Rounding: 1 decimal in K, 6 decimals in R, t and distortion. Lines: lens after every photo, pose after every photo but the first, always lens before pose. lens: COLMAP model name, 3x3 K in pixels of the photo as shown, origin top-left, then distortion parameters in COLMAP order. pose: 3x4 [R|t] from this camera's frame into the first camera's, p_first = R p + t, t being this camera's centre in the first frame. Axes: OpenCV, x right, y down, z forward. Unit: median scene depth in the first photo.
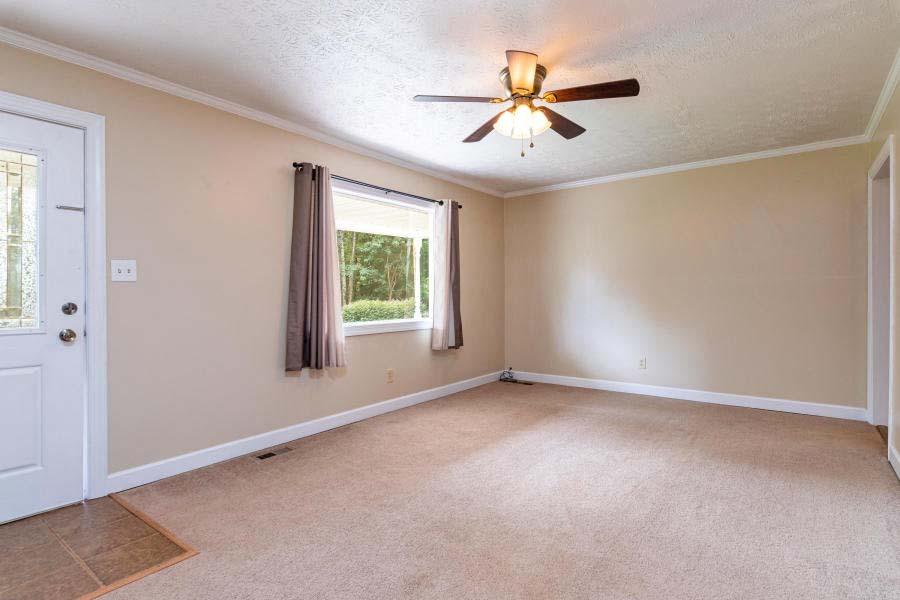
lens RADIAL K [[472.0, 0, 448.2], [0, 472.0, 297.5], [0, 0, 1]] dist [-0.001029, -0.001227]
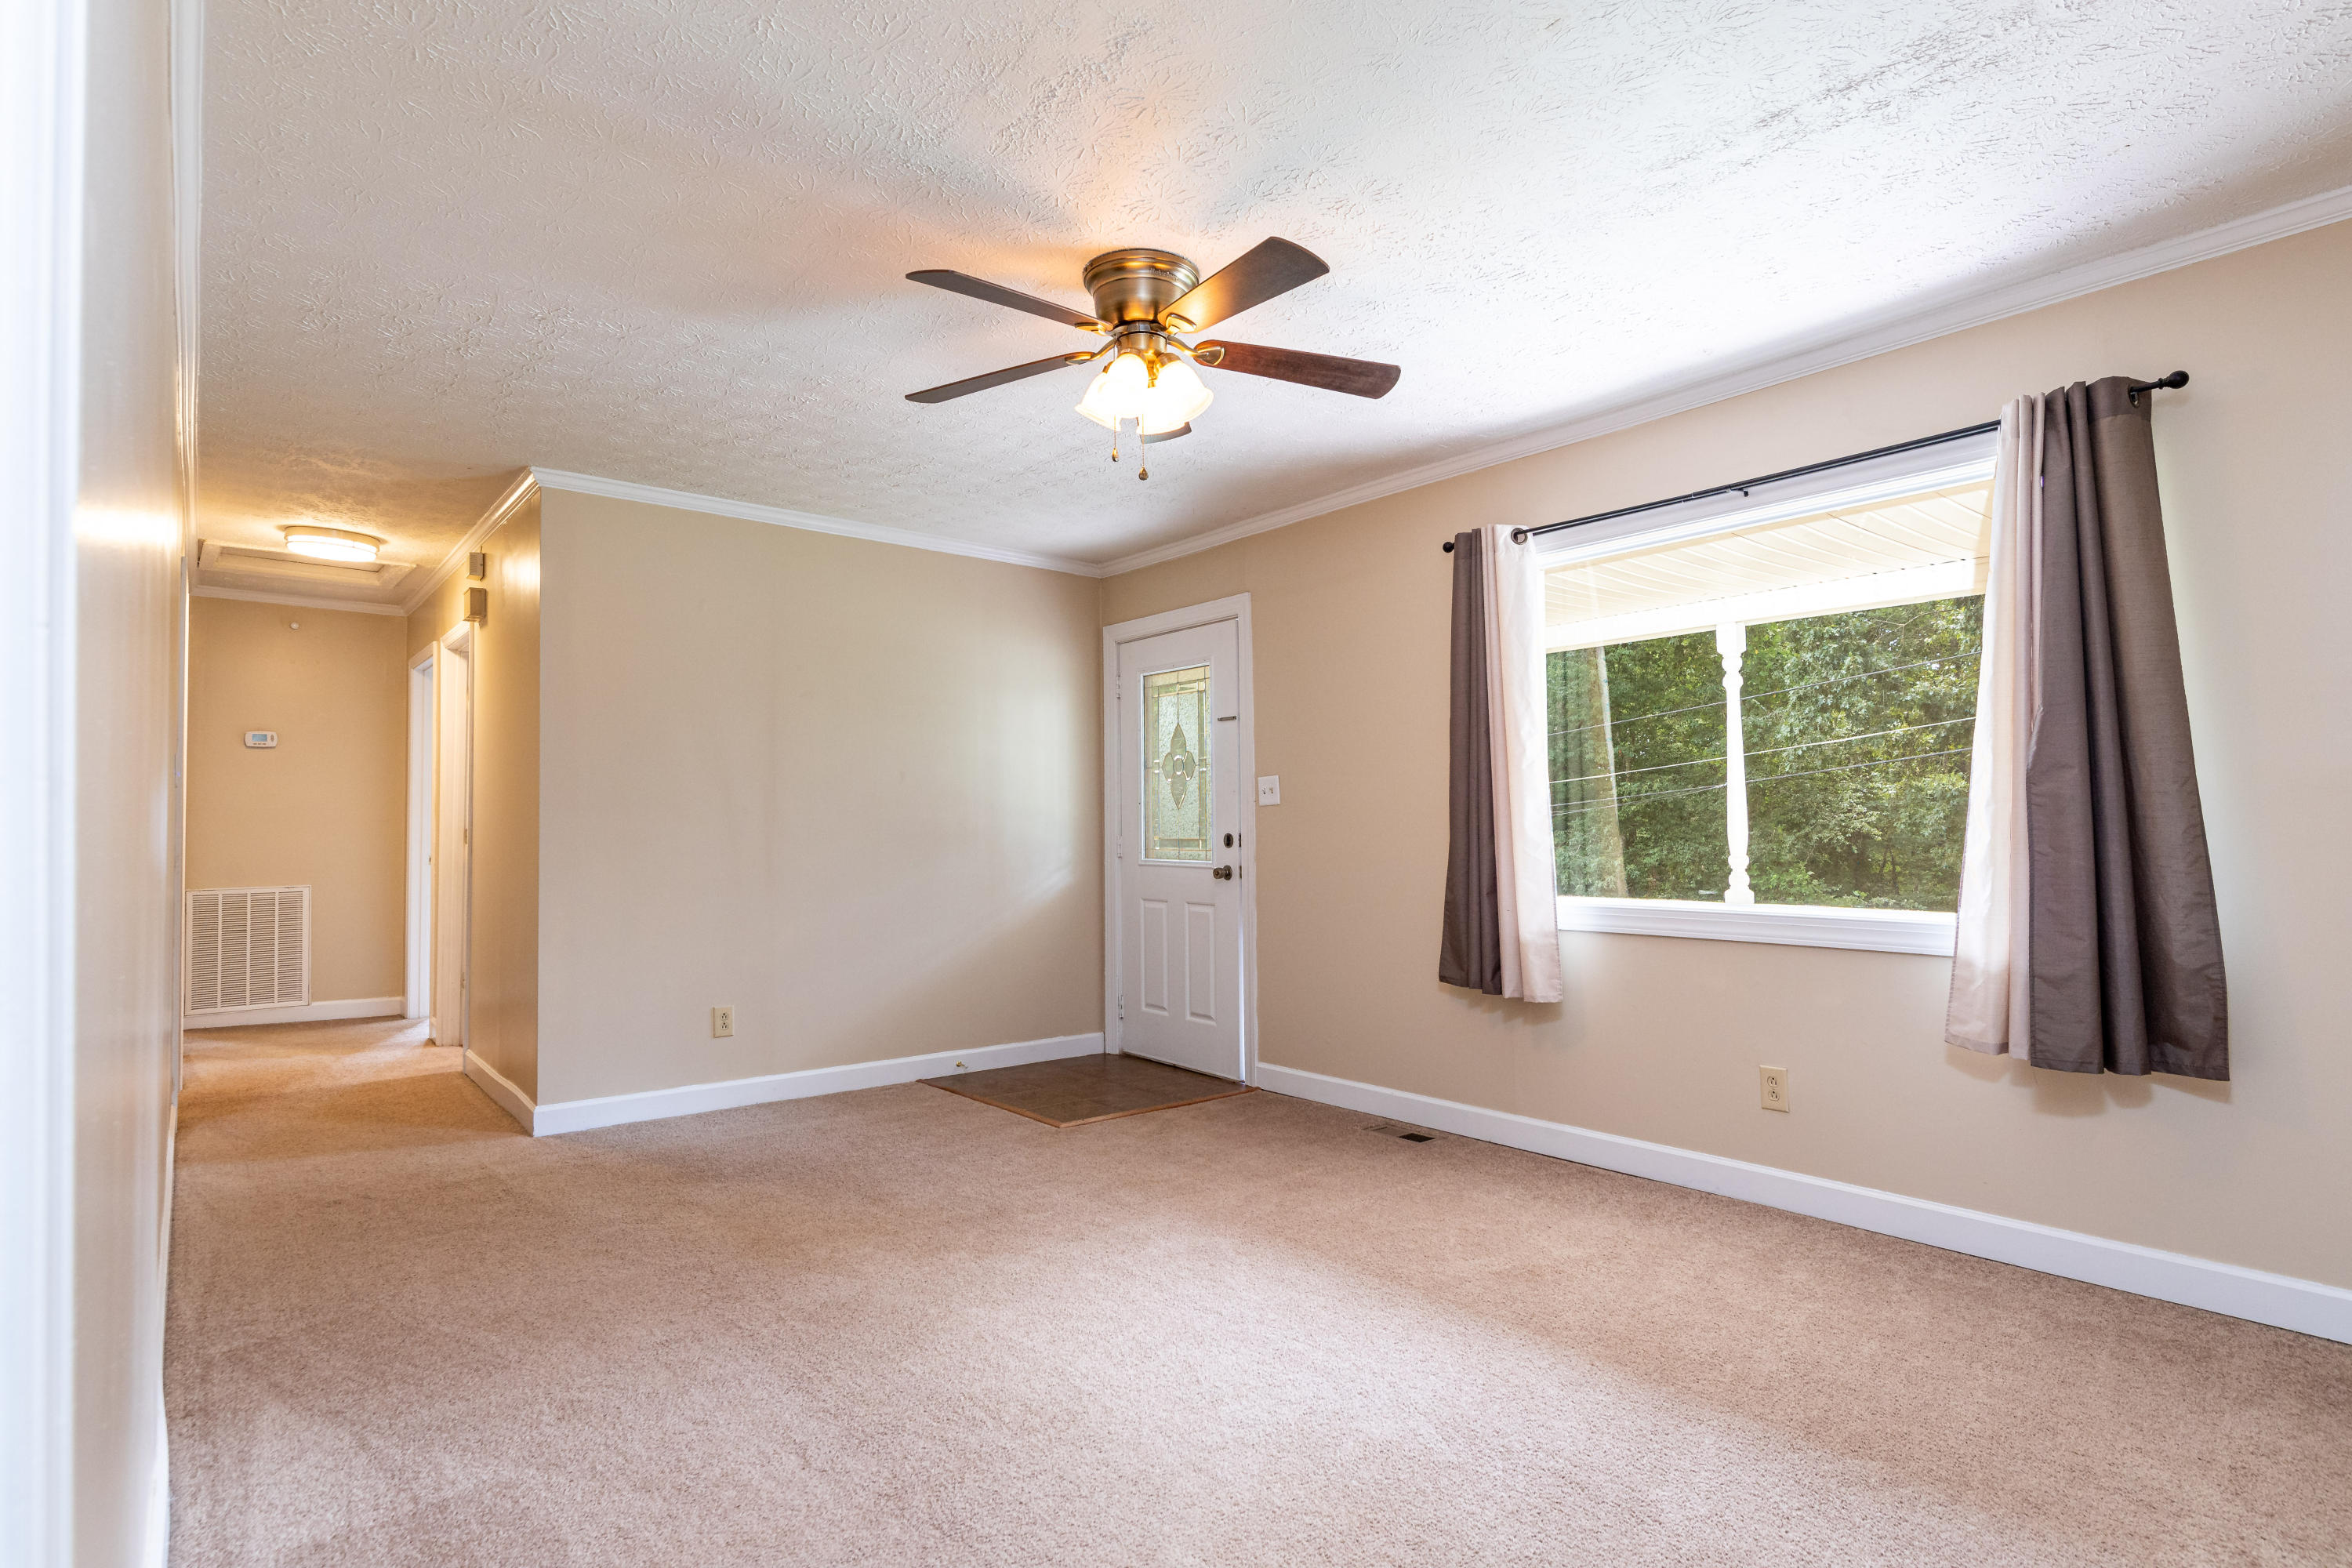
lens RADIAL K [[1233.4, 0, 1168.1], [0, 1233.4, 798.3], [0, 0, 1]] dist [-0.001029, -0.001227]
pose [[-0.256670, -0.013255, -0.966408, 1.221514], [0.007614, 0.999847, -0.015736, -0.016122], [0.966469, -0.011397, -0.256530, 1.357872]]
